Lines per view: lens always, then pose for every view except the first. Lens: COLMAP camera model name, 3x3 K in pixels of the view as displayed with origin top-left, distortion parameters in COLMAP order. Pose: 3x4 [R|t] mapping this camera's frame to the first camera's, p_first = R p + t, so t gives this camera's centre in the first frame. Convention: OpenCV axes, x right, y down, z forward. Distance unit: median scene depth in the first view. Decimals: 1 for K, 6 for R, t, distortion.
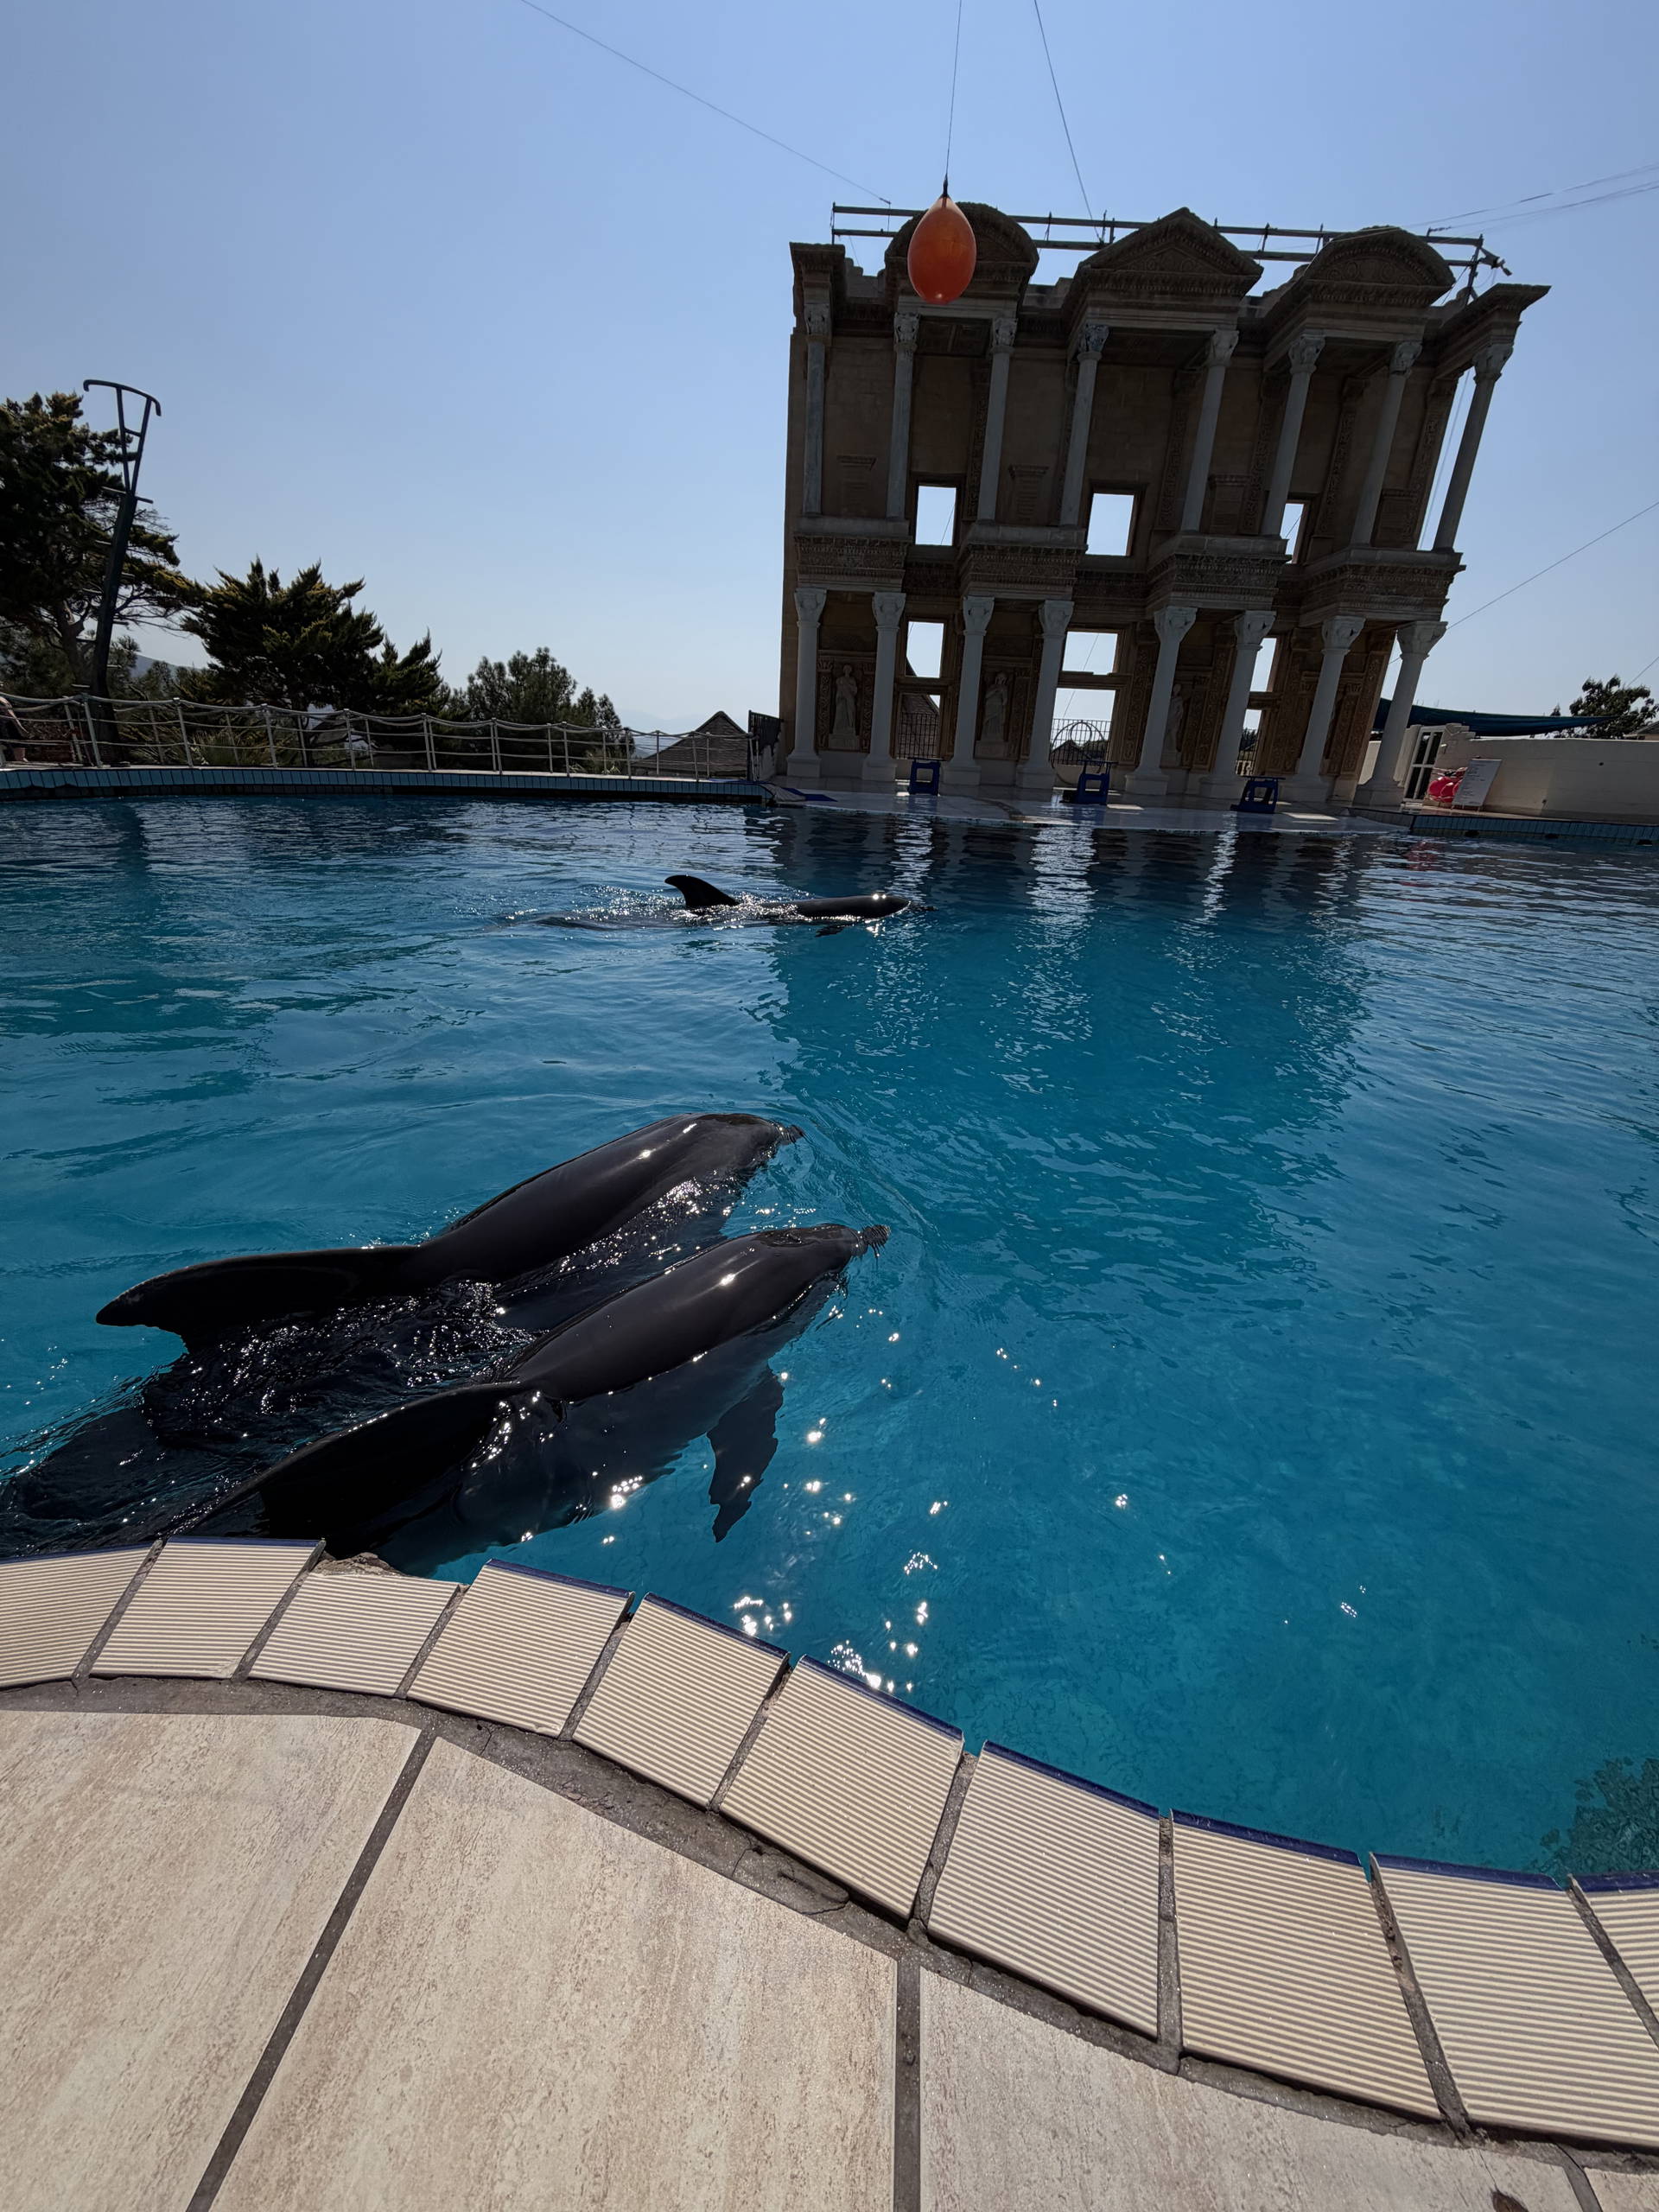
lens RADIAL K [[883.4, 0, 821.3], [0, 883.4, 1095.5], [0, 0, 1]] dist [-0.001890, 0.001043]
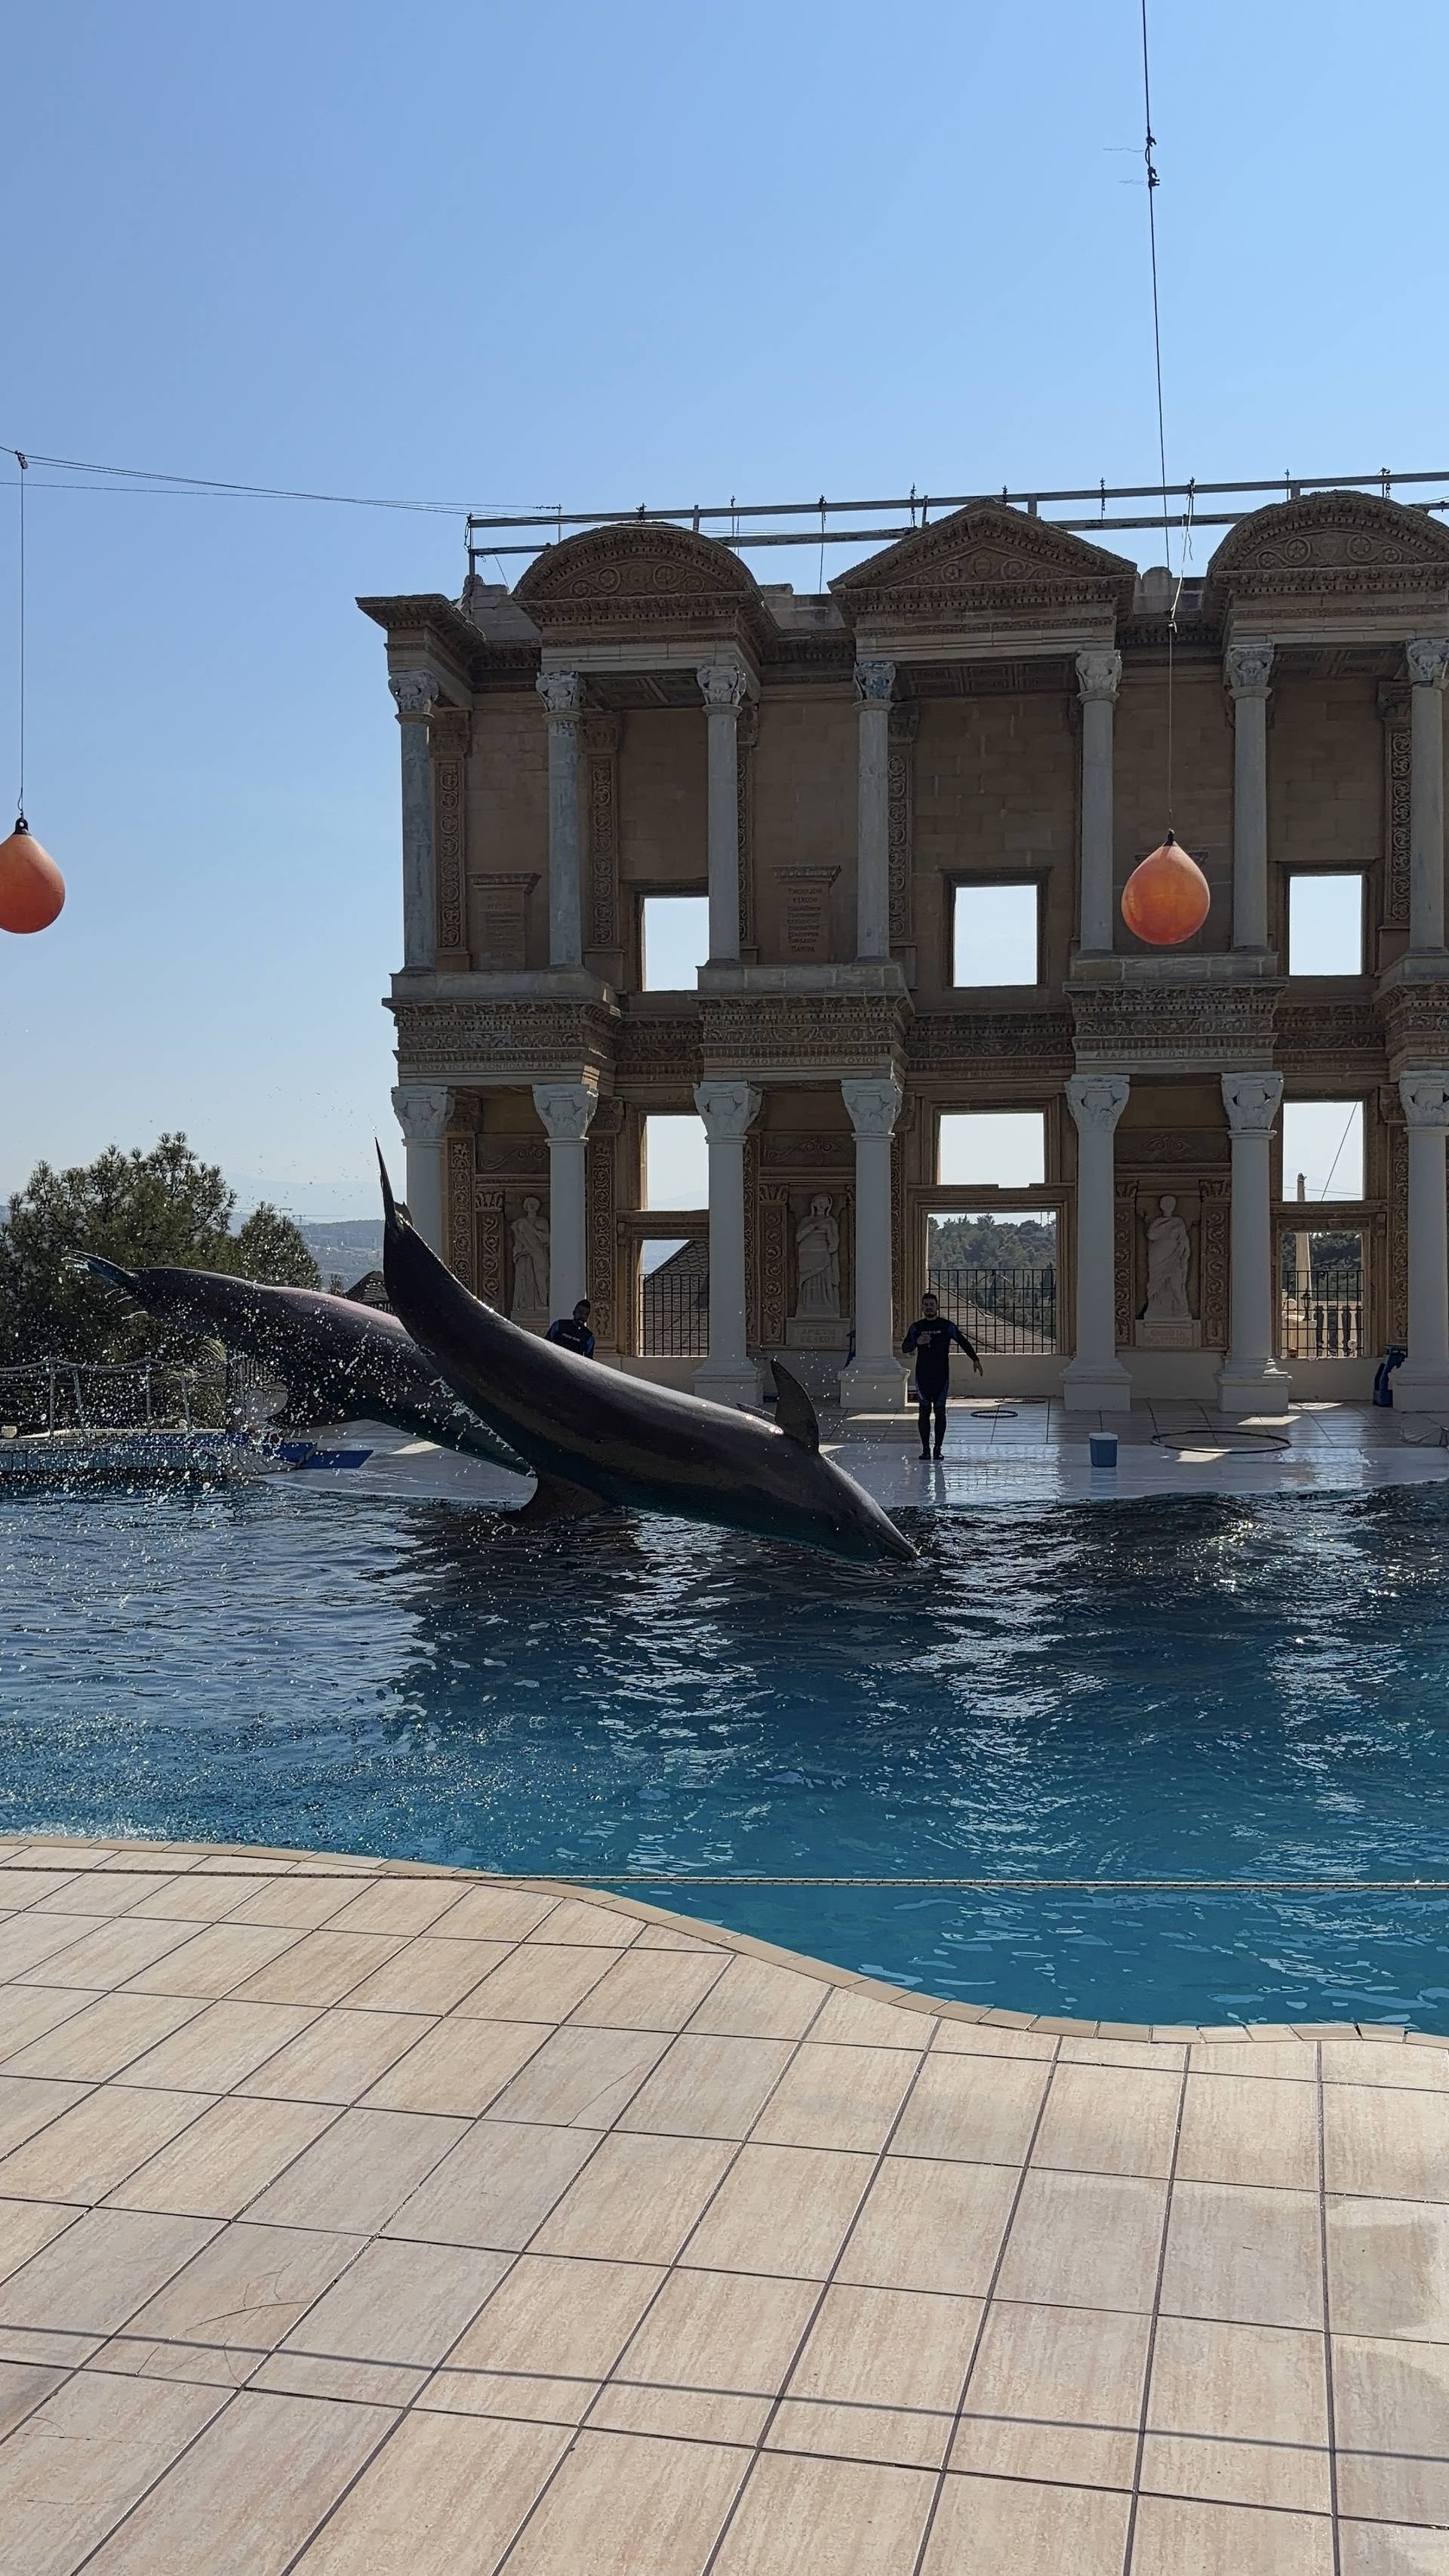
lens RADIAL K [[2281.5, 0, 781.3], [0, 2281.5, 1326.4], [0, 0, 1]] dist [0.027719, 0.001920]
pose [[0.991903, -0.047206, -0.117895, 0.378938], [0.005505, 0.943455, -0.331455, 0.045020], [0.126875, 0.328123, 0.936076, -0.266059]]
